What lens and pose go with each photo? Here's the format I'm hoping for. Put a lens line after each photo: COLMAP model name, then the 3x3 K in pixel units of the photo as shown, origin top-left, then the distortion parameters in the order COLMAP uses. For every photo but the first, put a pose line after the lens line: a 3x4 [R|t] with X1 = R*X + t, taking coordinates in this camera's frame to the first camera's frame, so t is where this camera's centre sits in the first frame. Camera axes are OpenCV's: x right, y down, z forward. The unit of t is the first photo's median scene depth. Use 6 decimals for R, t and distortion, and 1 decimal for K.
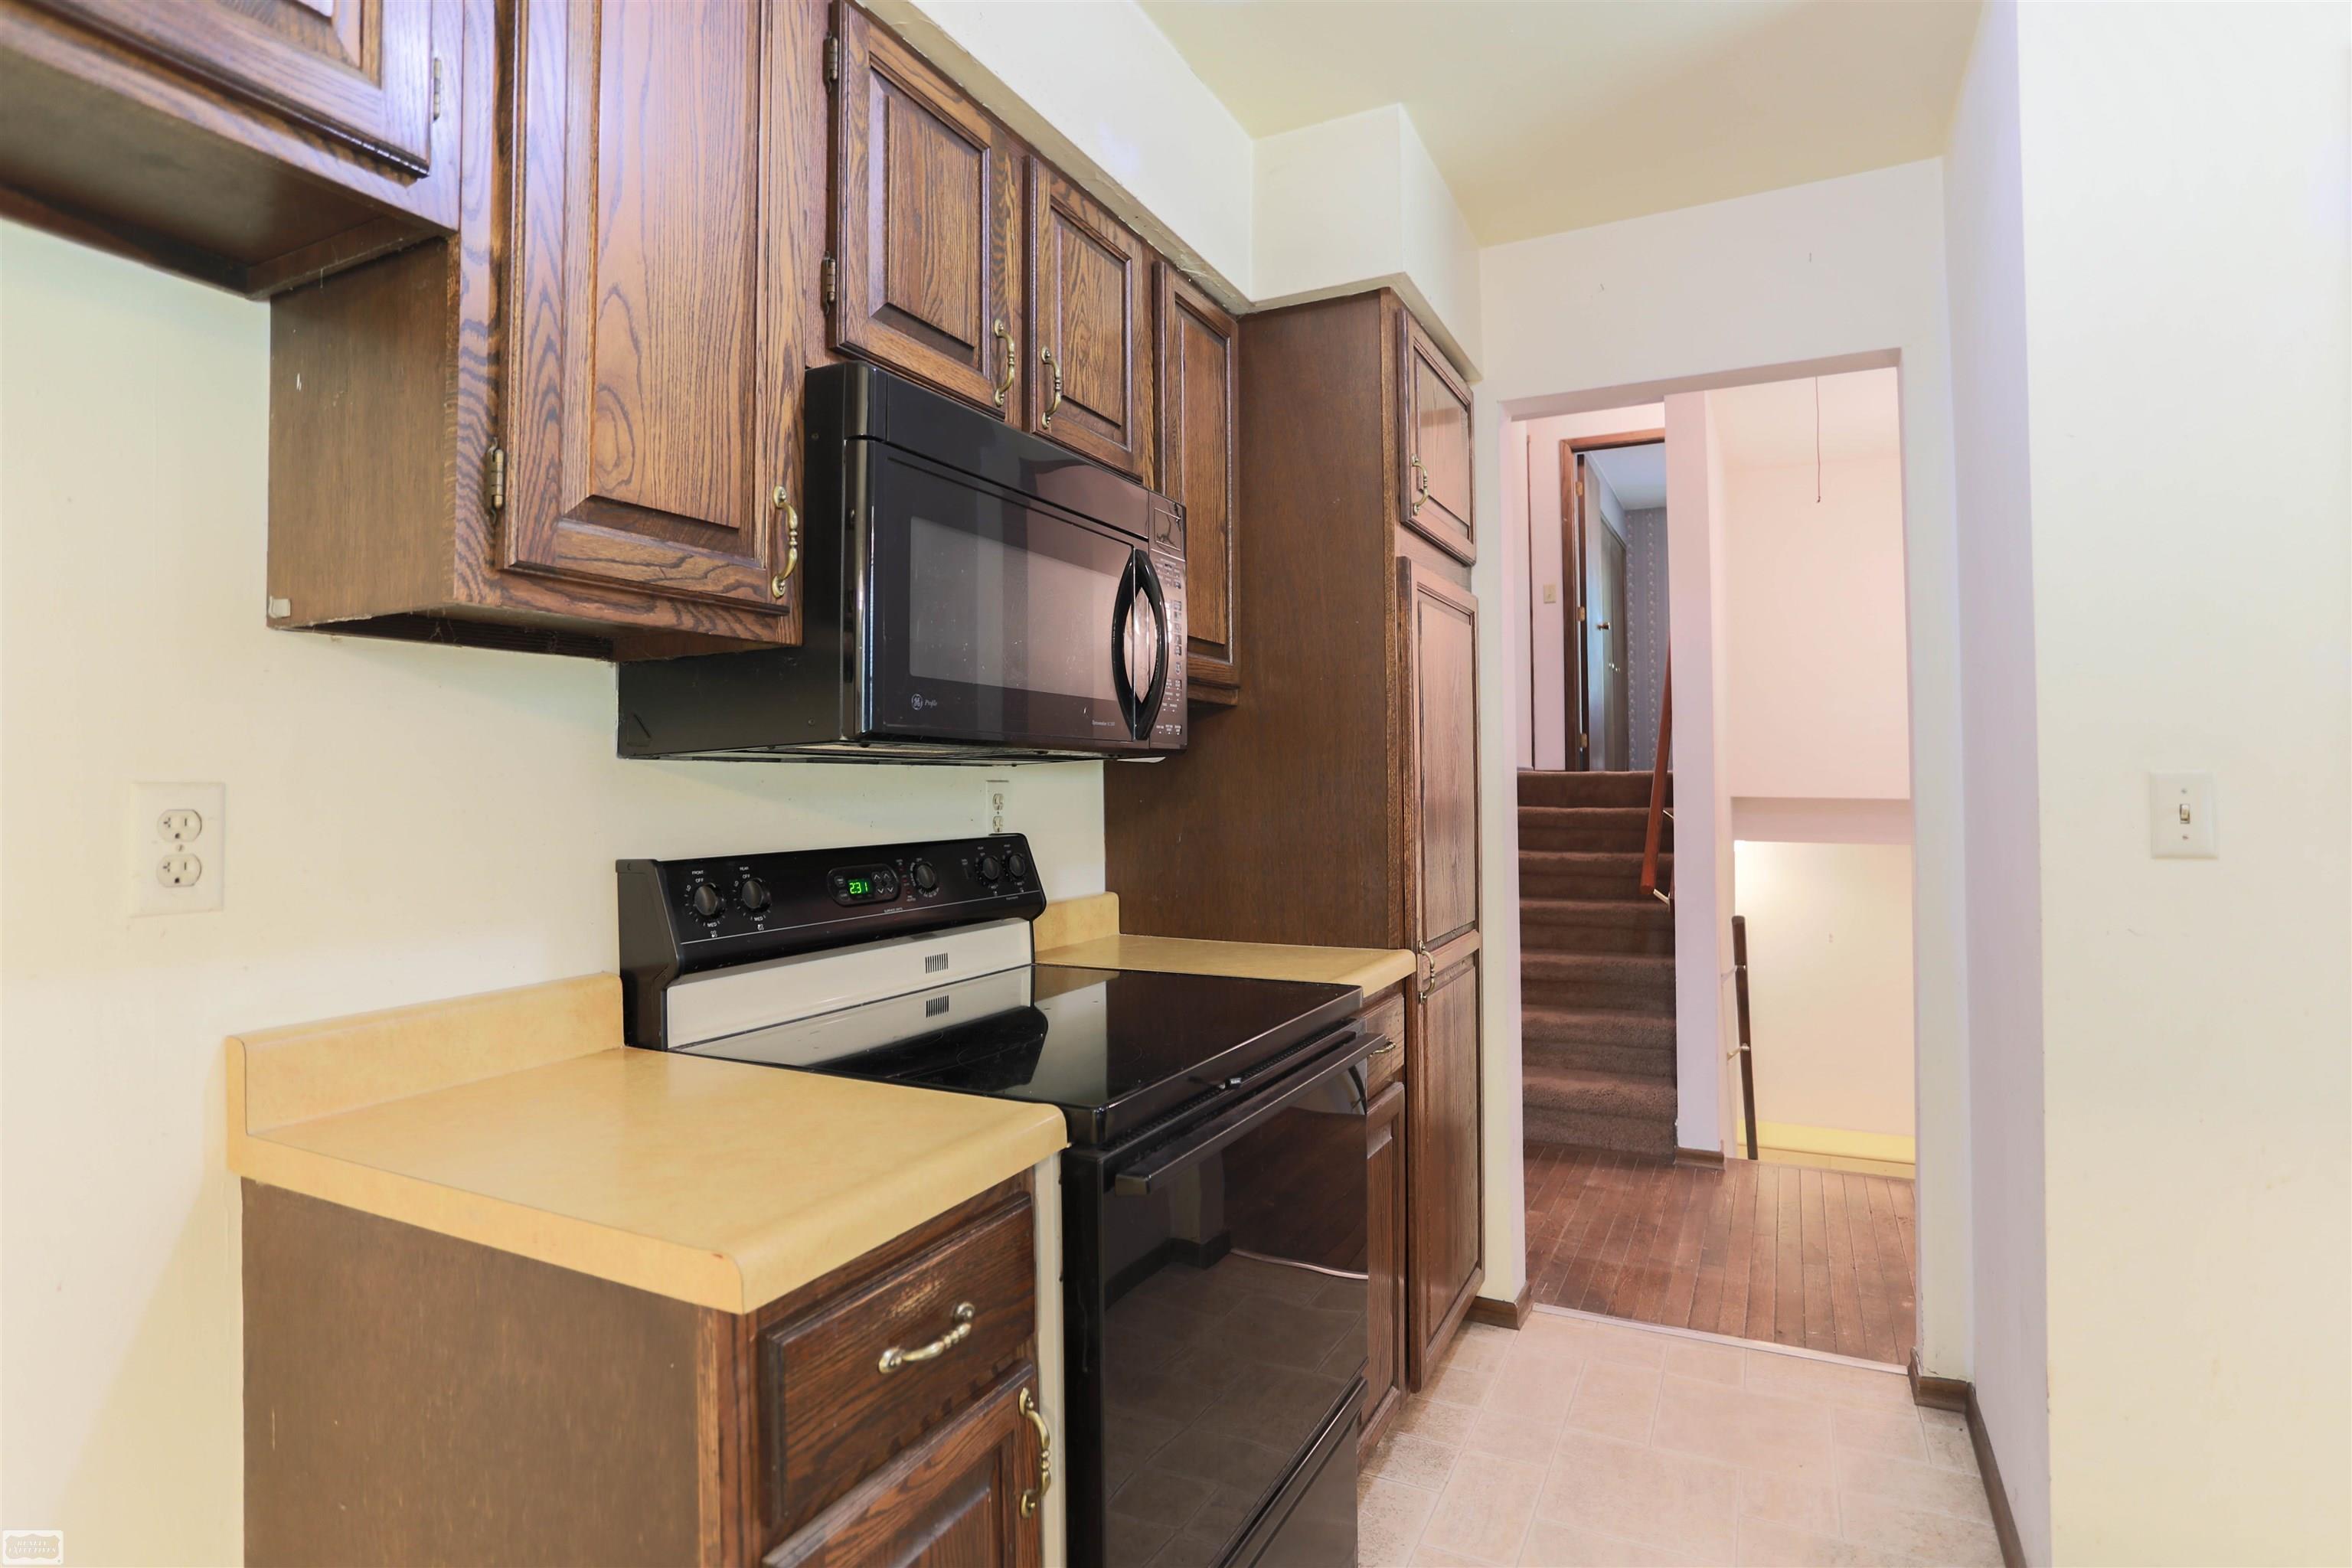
lens RADIAL K [[1202.0, 0, 1178.3], [0, 1202.0, 756.6], [0, 0, 1]] dist [-0.064288, 0.038800]
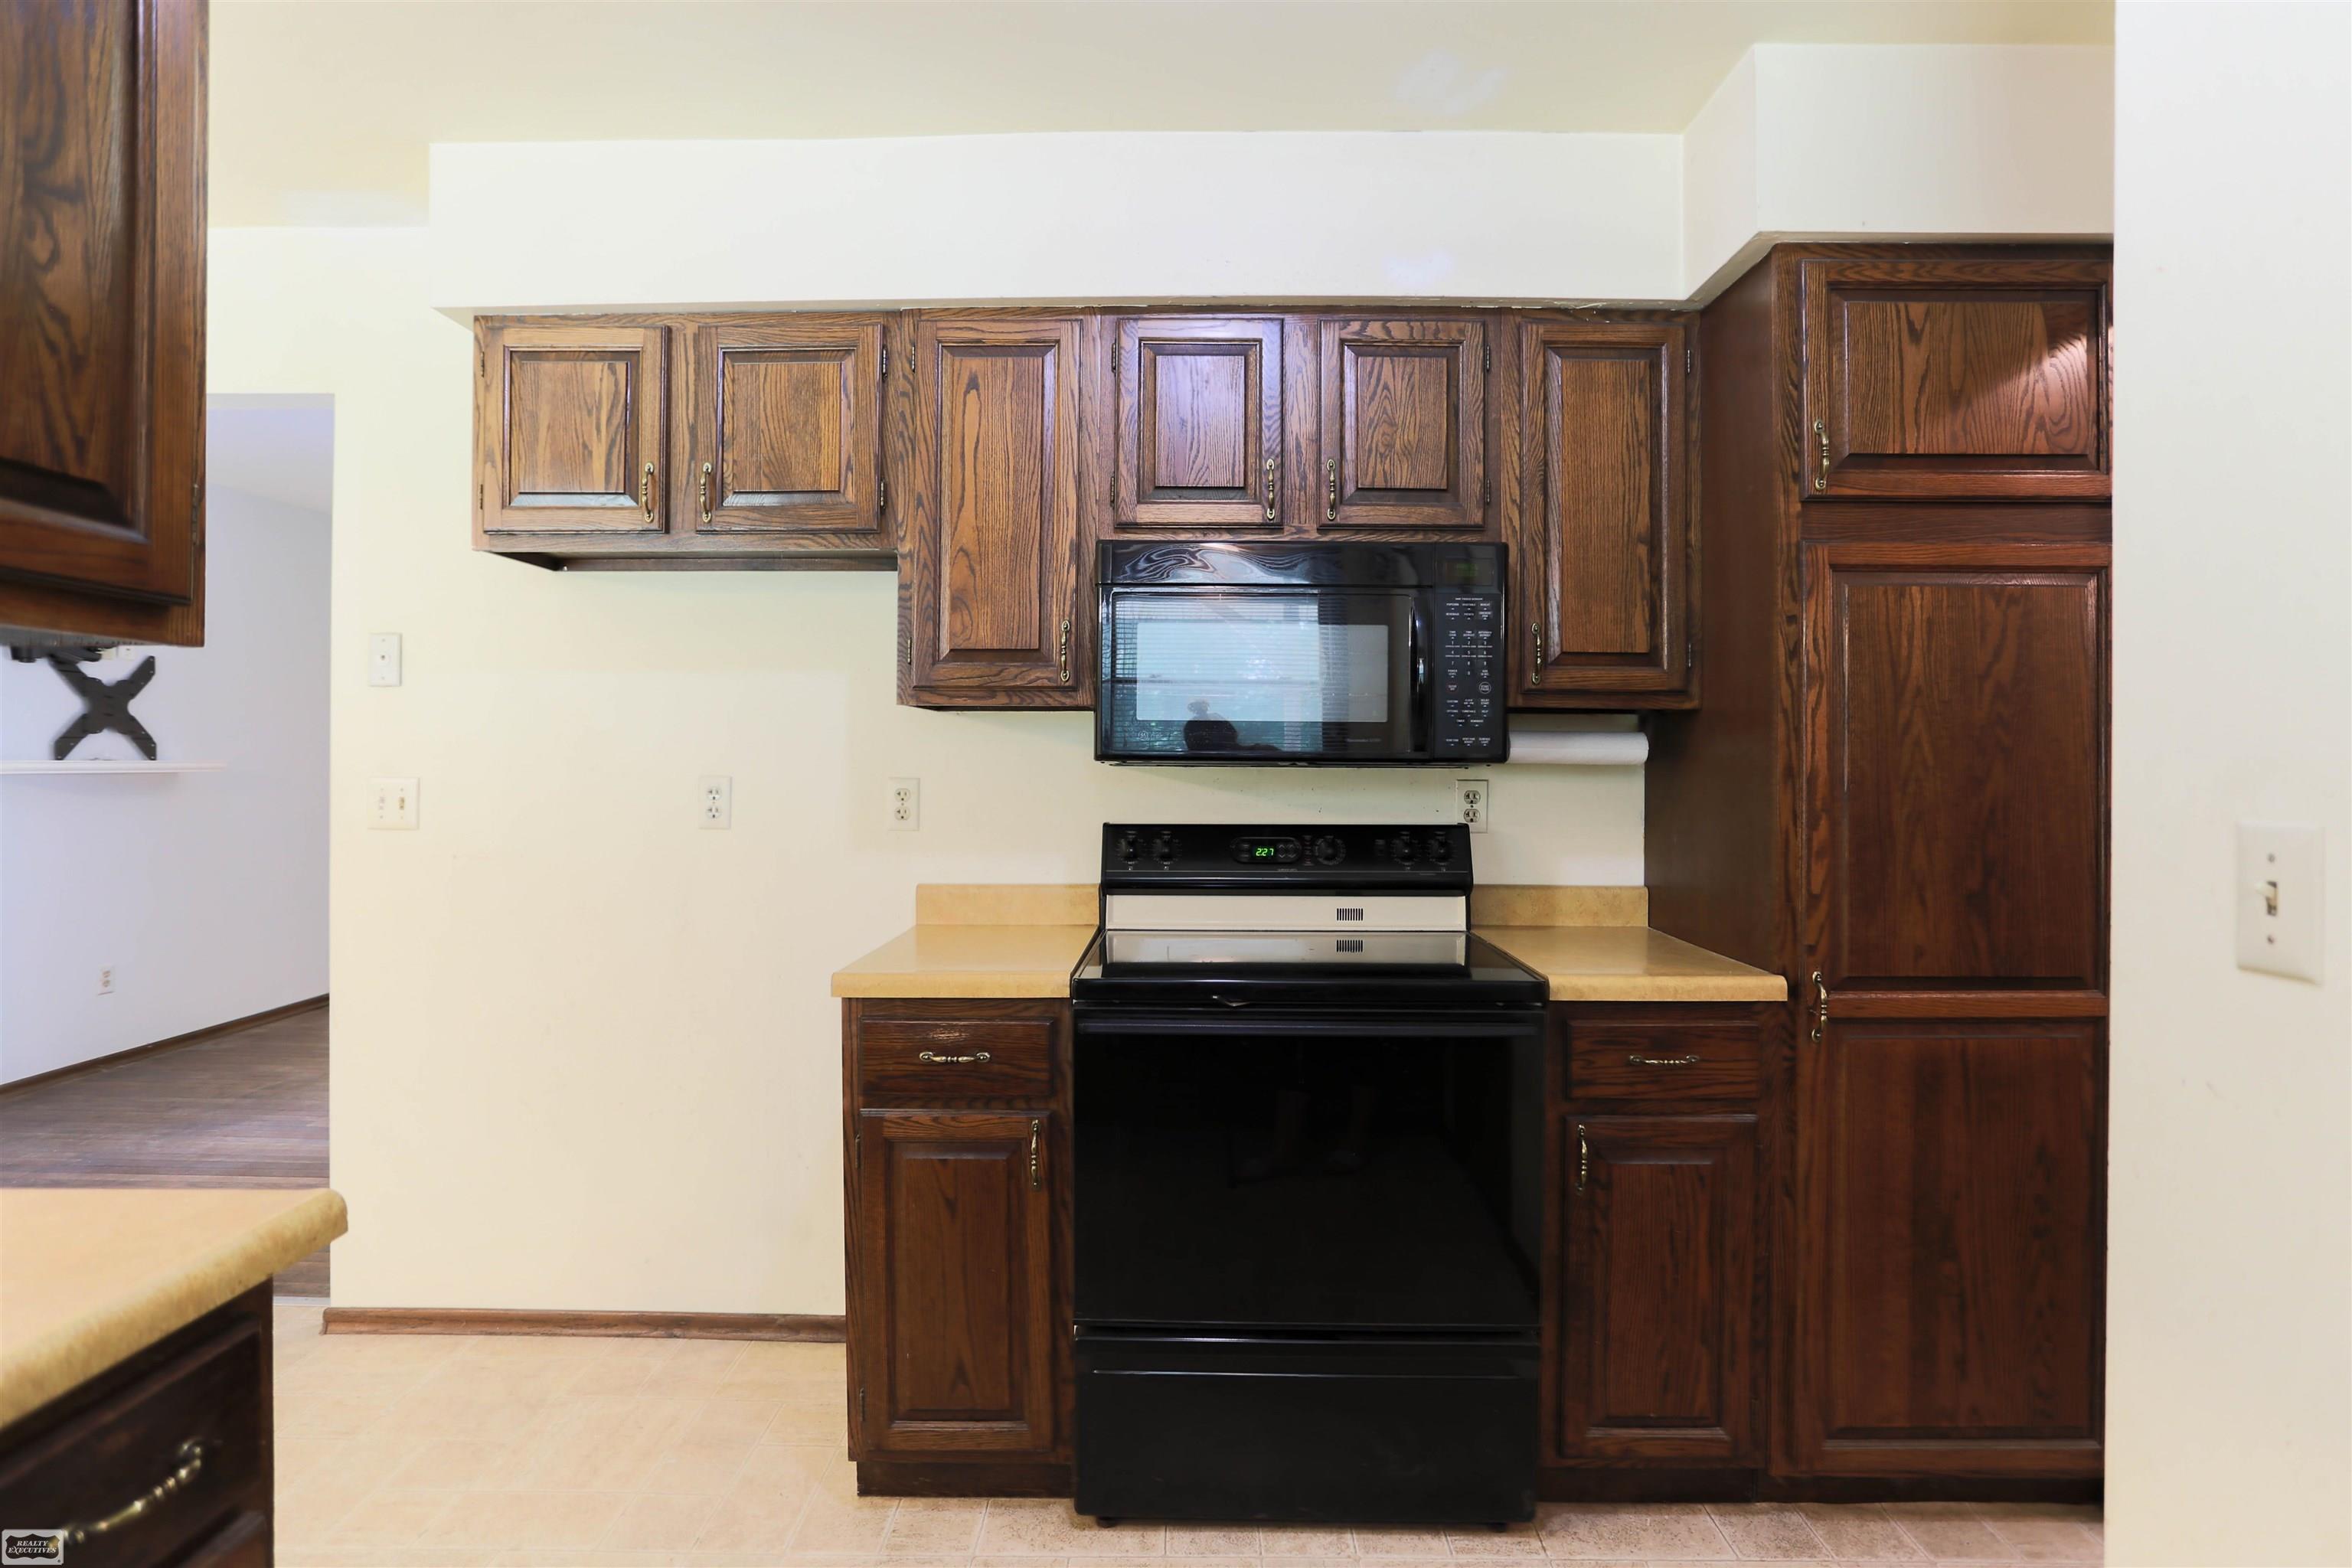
lens RADIAL K [[1202.0, 0, 1178.3], [0, 1202.0, 756.6], [0, 0, 1]] dist [-0.064288, 0.038800]
pose [[0.442571, 0.006946, -0.896706, 1.122480], [0.012962, 0.999816, 0.014143, -0.034334], [0.896640, -0.017882, 0.442400, 0.271870]]
